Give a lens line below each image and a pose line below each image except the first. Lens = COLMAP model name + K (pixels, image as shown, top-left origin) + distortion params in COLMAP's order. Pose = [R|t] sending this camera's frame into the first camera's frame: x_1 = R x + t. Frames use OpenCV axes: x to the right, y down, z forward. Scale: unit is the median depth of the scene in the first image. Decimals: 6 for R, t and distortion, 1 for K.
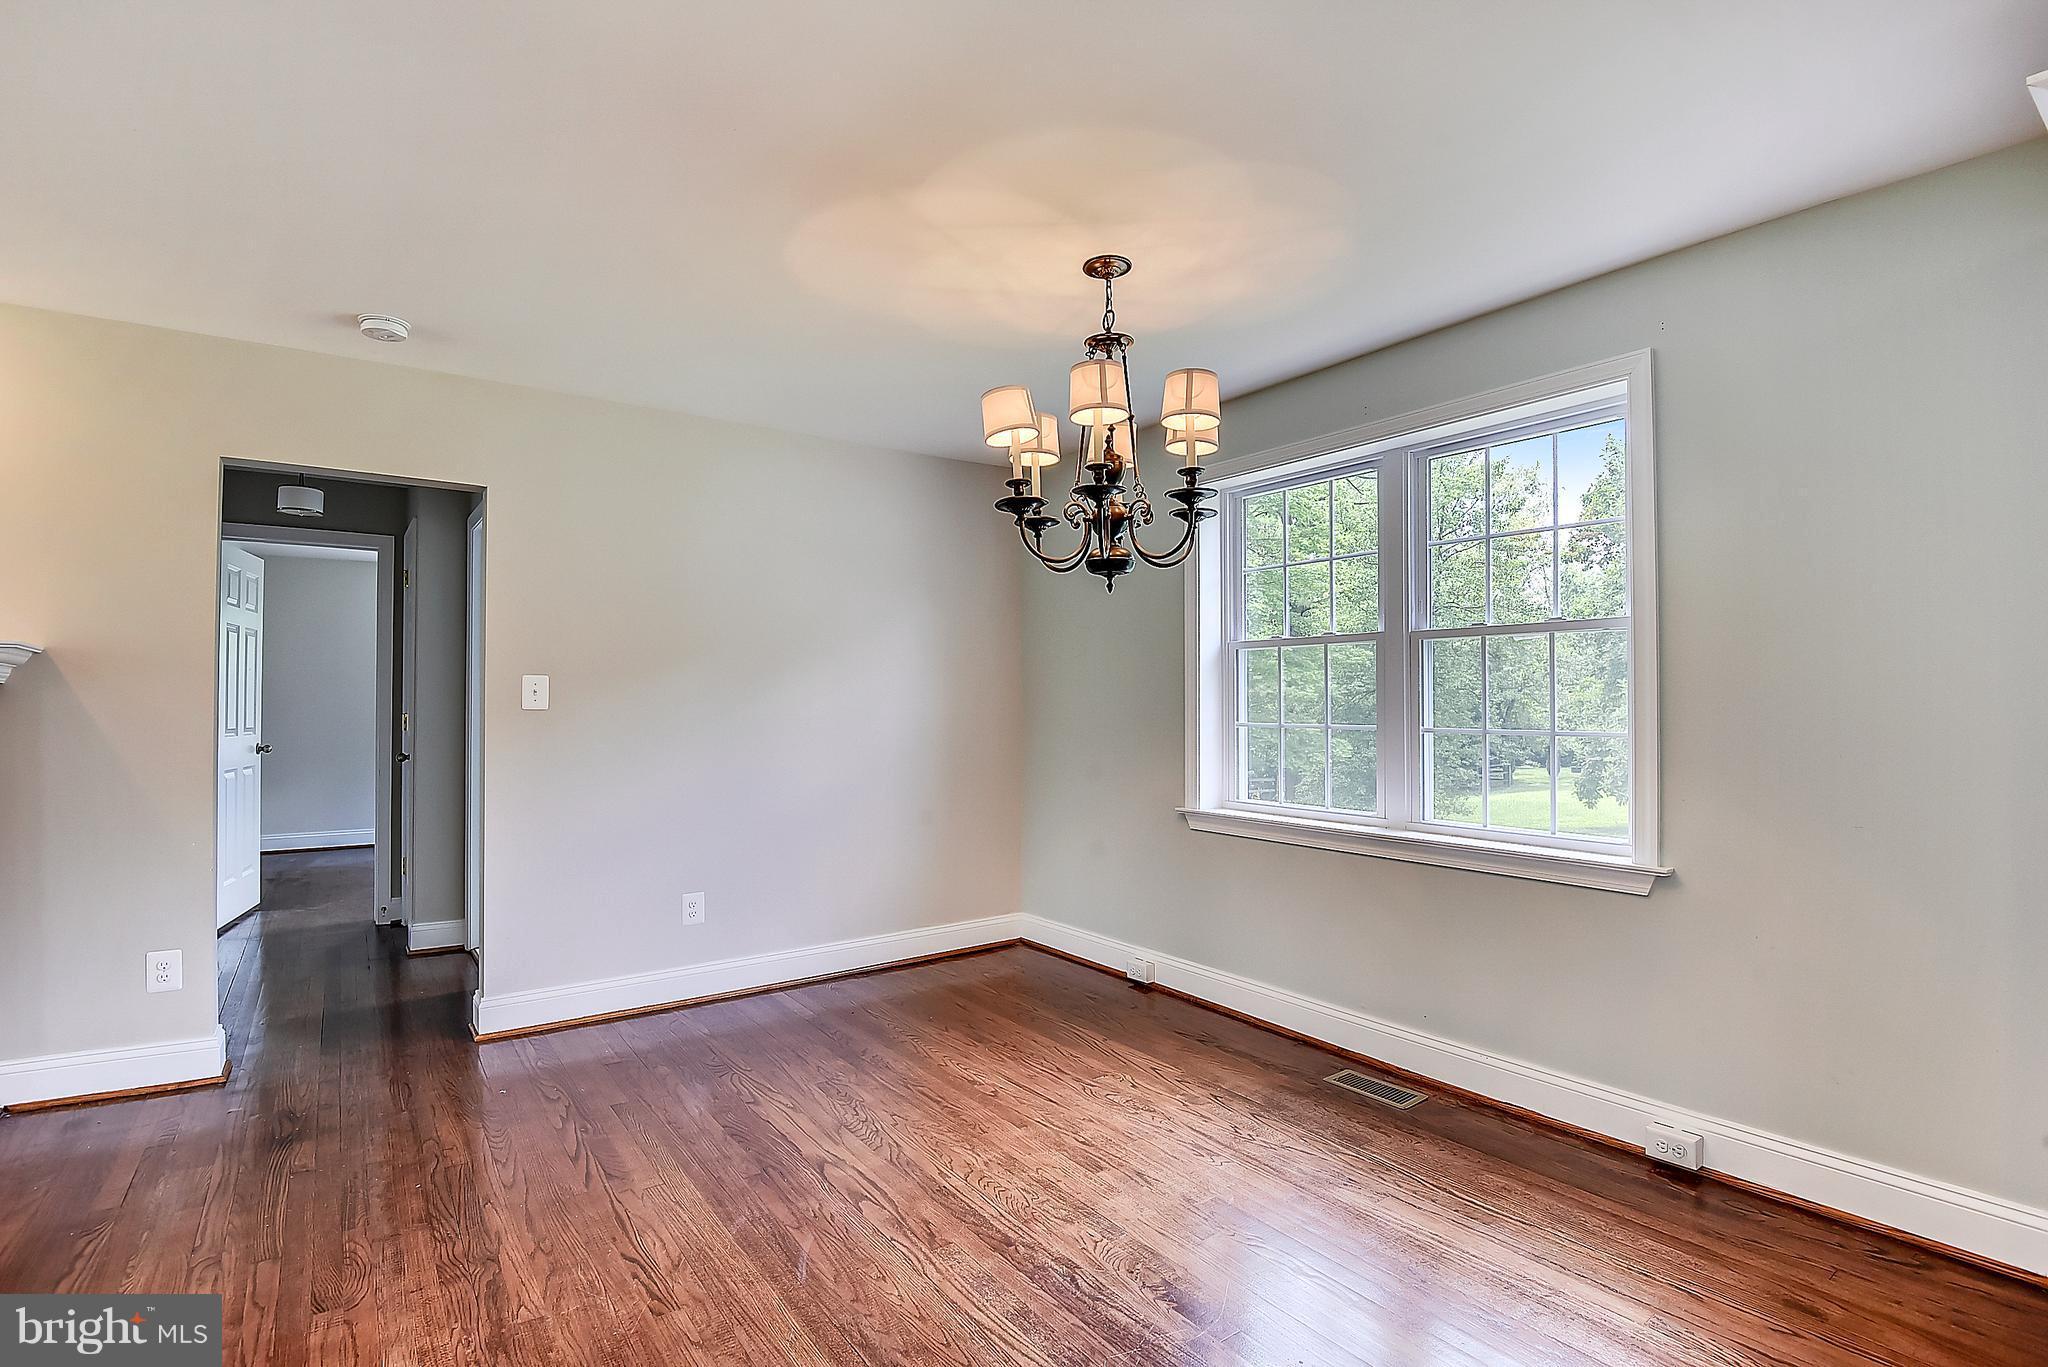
lens RADIAL K [[972.0, 0, 1028.9], [0, 972.0, 689.2], [0, 0, 1]] dist [-0.042663, 0.000770]
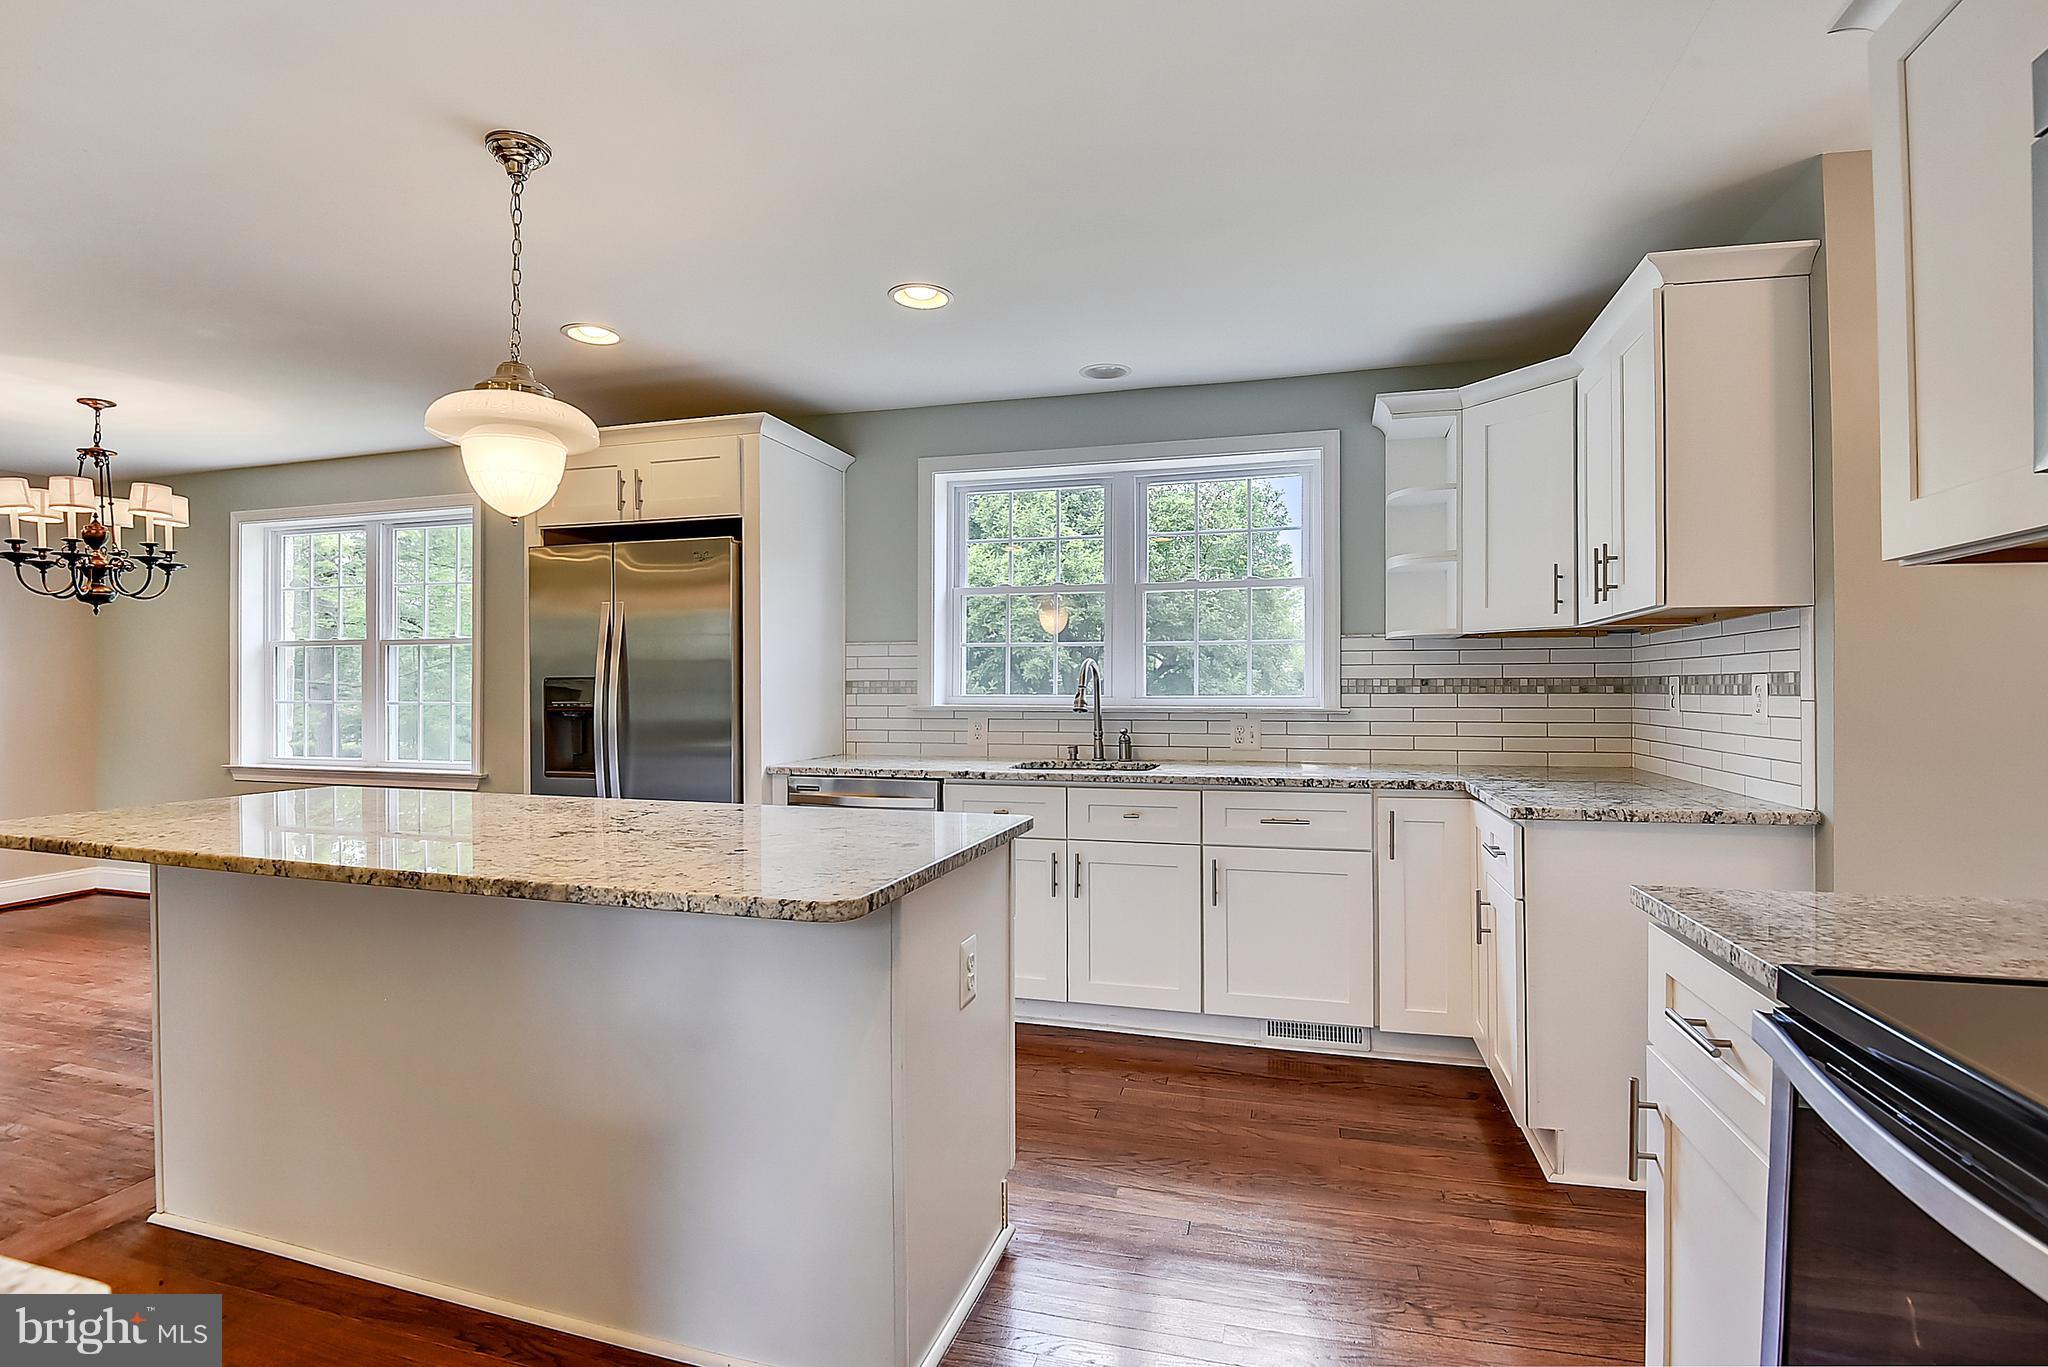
lens RADIAL K [[972.0, 0, 1017.8], [0, 972.0, 679.6], [0, 0, 1]] dist [-0.042663, 0.000770]
pose [[0.778622, -0.001092, 0.627492, 0.292251], [-0.005247, 0.999952, 0.008252, -0.017682], [-0.627471, -0.009717, 0.778579, -1.066902]]
